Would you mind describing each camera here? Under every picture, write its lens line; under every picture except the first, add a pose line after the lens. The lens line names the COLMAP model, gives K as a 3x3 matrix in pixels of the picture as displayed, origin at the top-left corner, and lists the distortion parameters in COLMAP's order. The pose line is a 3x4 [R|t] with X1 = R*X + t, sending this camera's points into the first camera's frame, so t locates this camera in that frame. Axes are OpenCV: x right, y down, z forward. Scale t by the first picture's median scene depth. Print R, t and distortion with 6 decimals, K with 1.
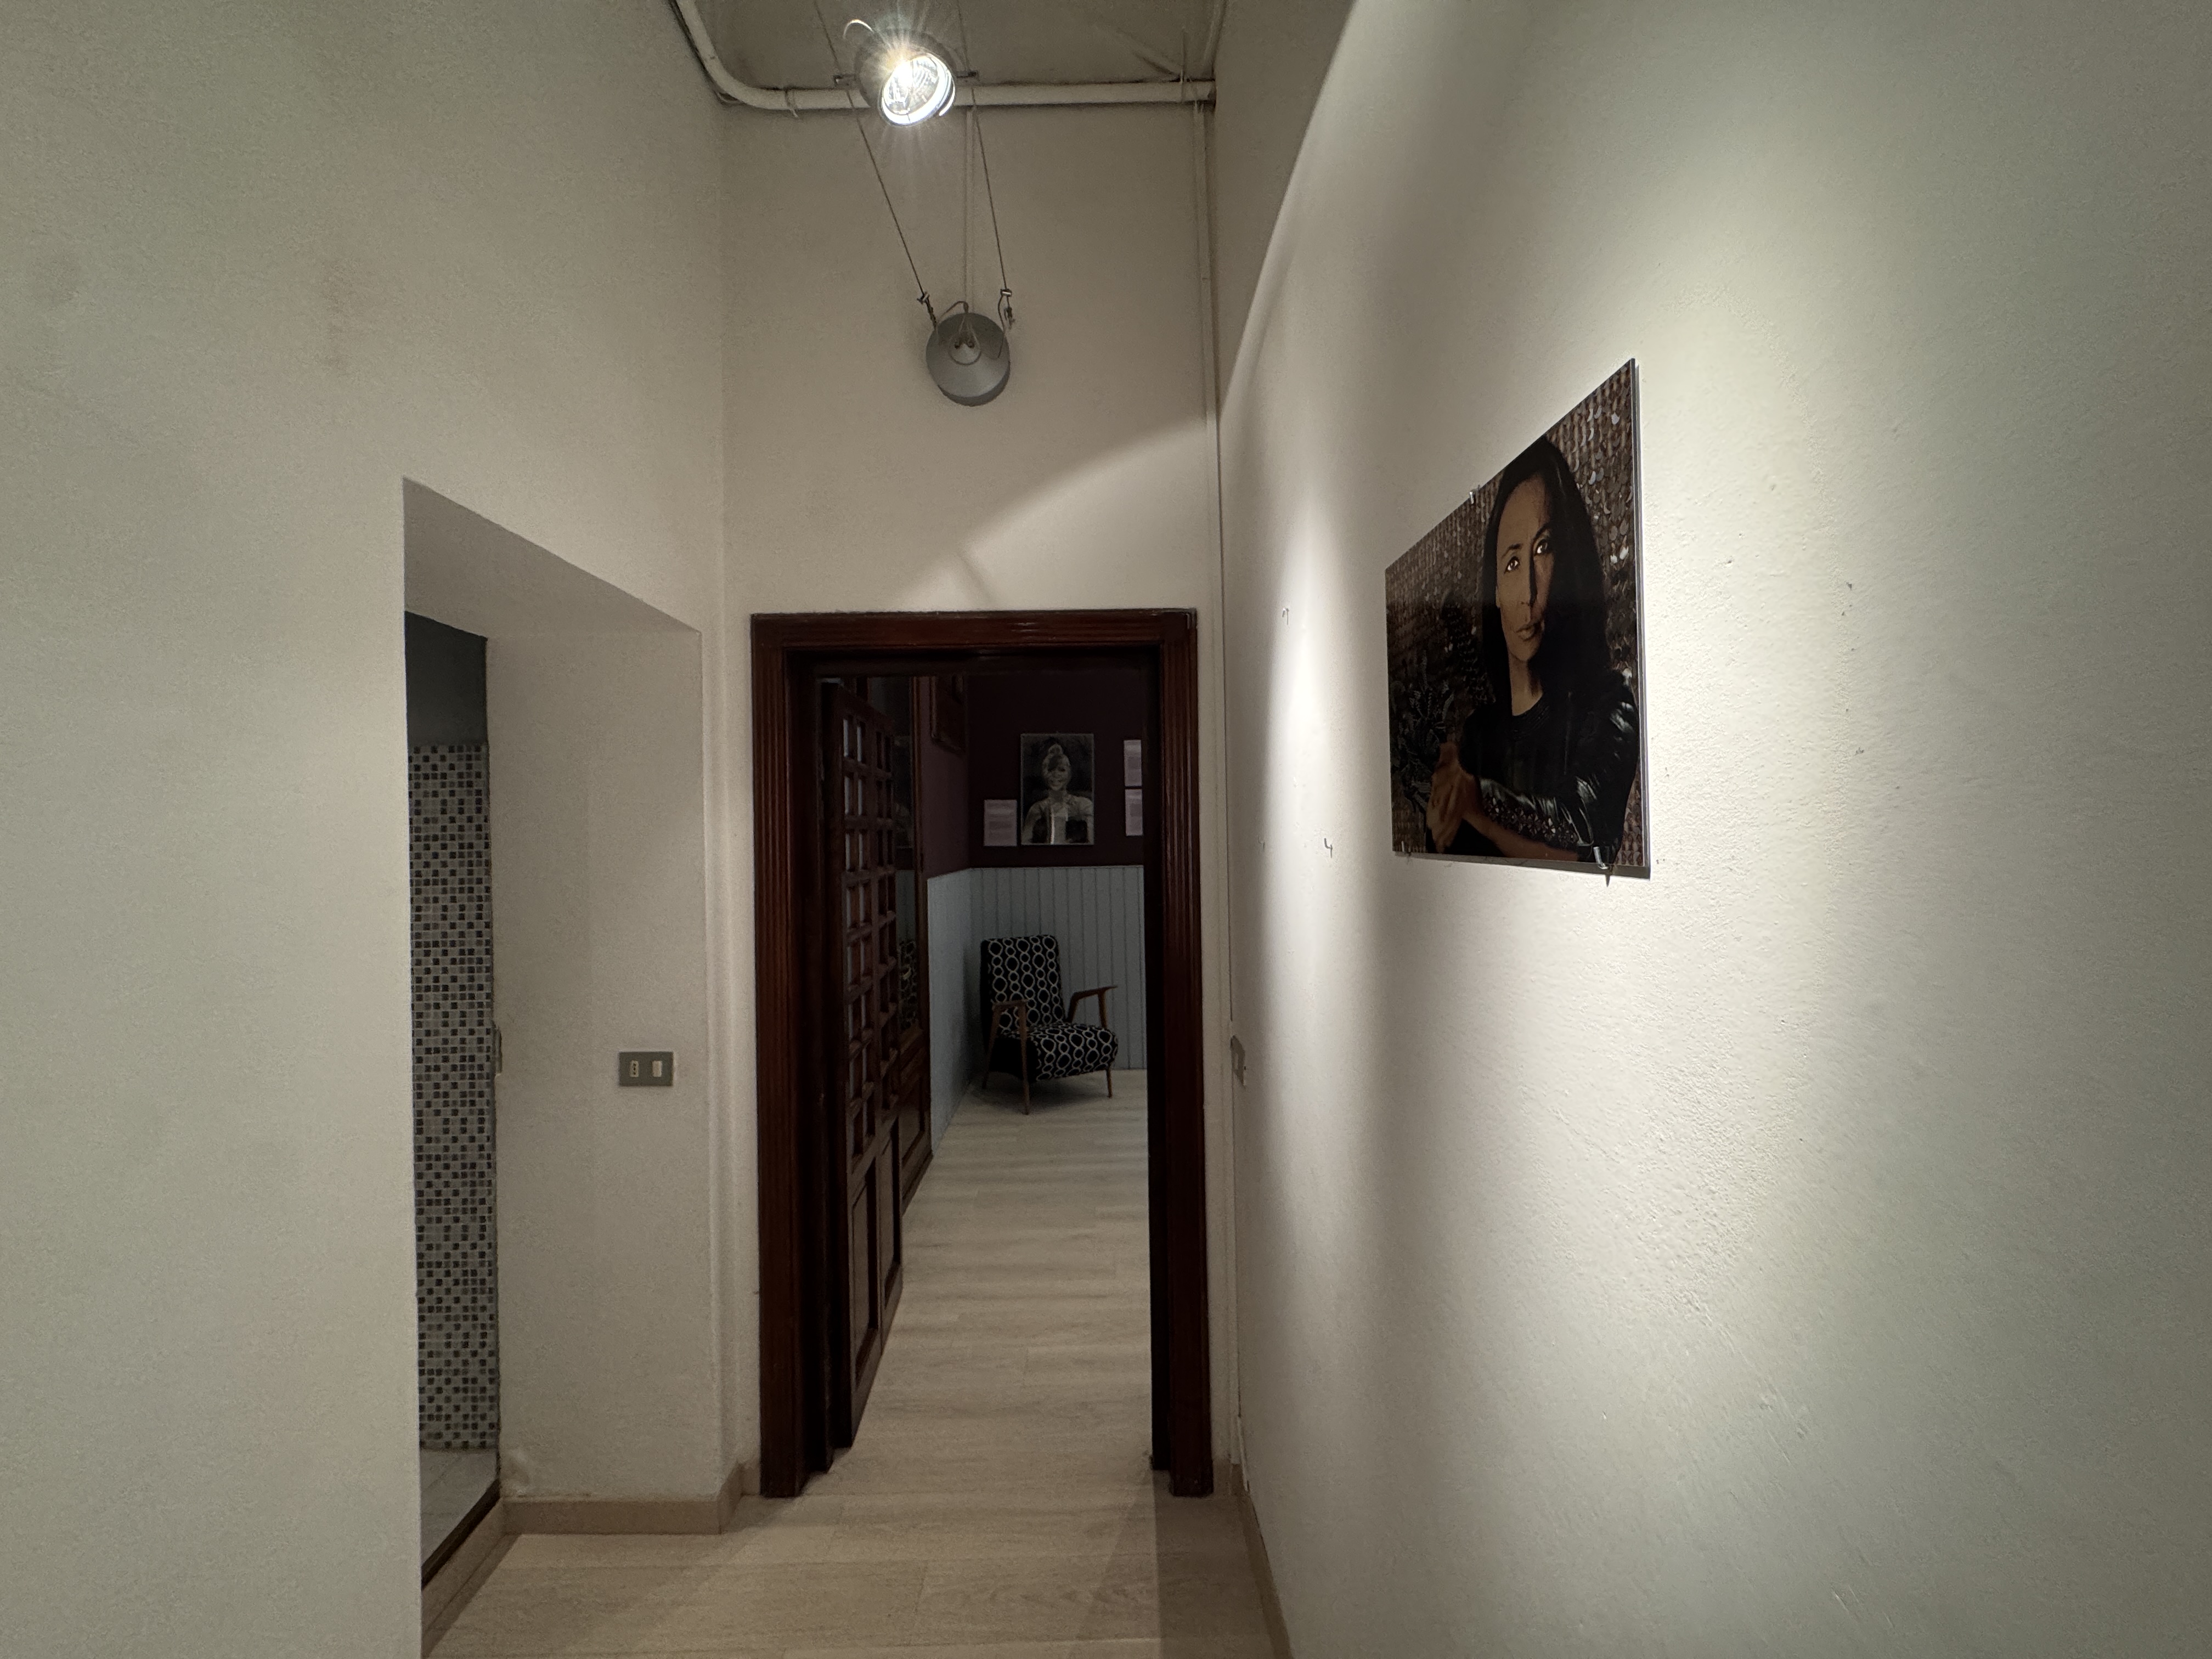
lens RADIAL K [[879.9, 0, 1102.5], [0, 879.9, 828.3], [0, 0, 1]] dist [-0.003116, 0.000326]
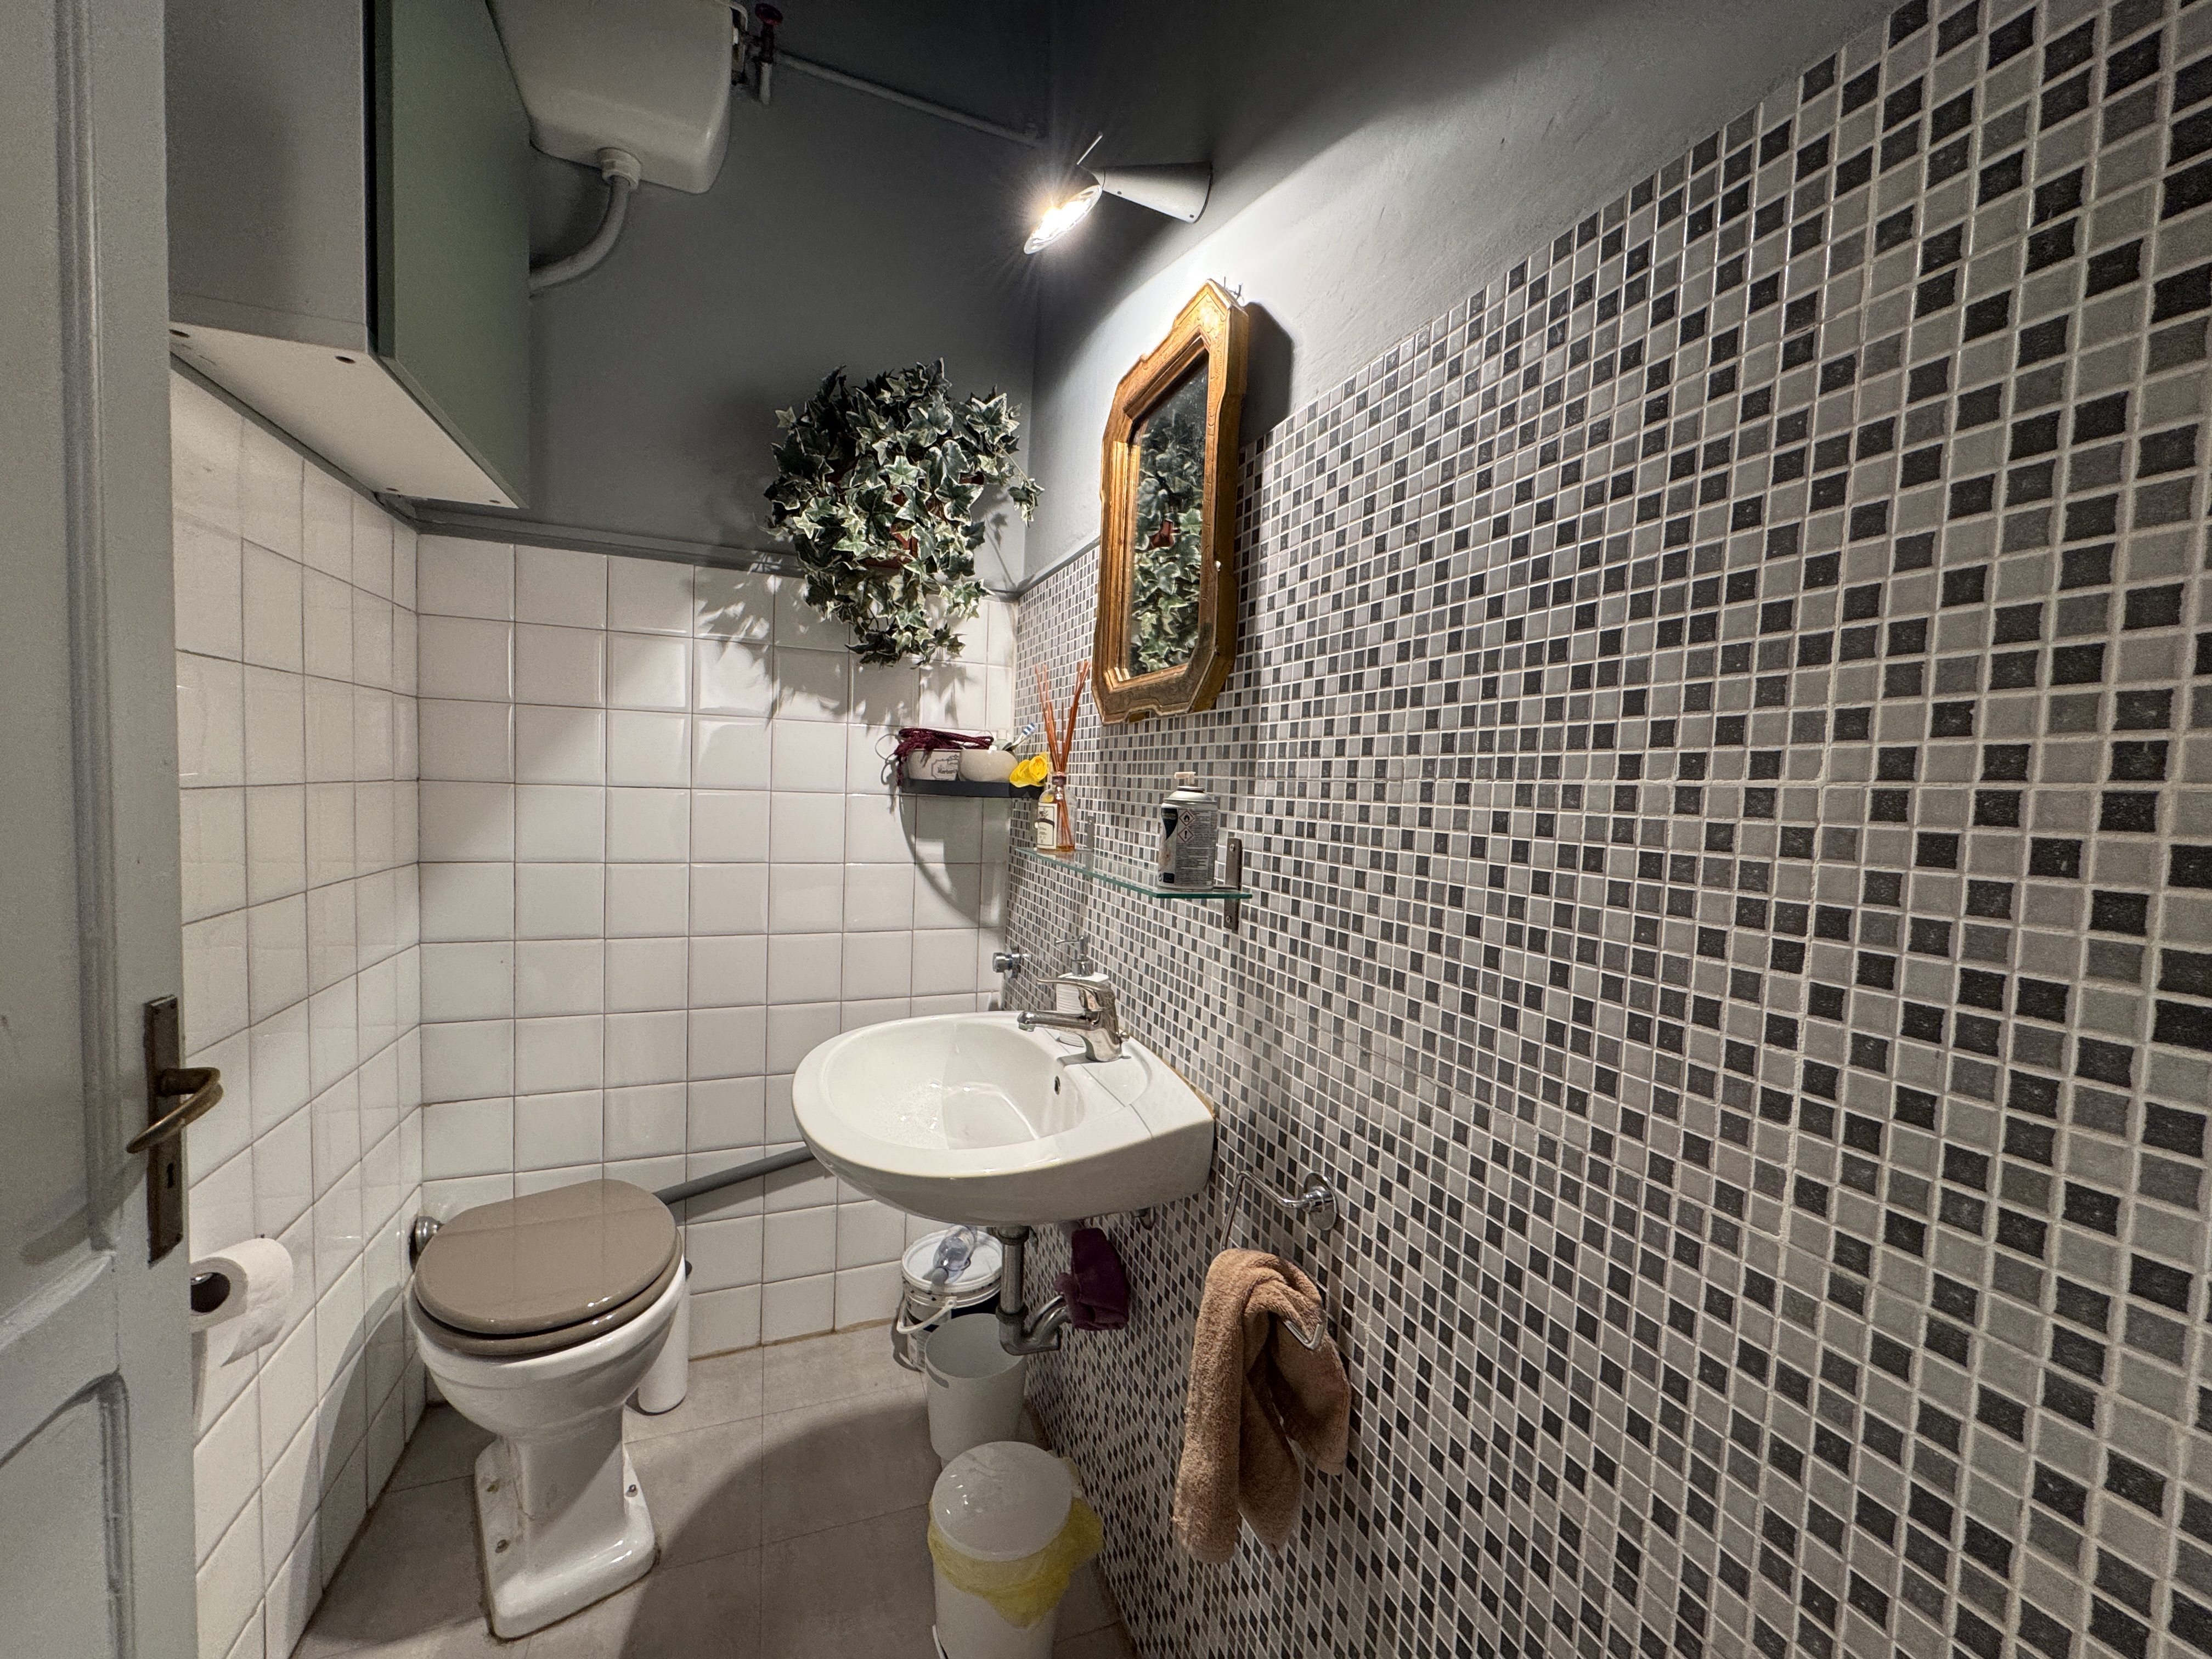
lens RADIAL K [[879.9, 0, 1110.1], [0, 879.9, 829.5], [0, 0, 1]] dist [-0.003116, 0.000326]
pose [[0.369555, 0.081256, -0.925649, -0.622499], [-0.039972, 0.996637, 0.071529, 0.099407], [0.928349, 0.010566, 0.371561, 0.746550]]
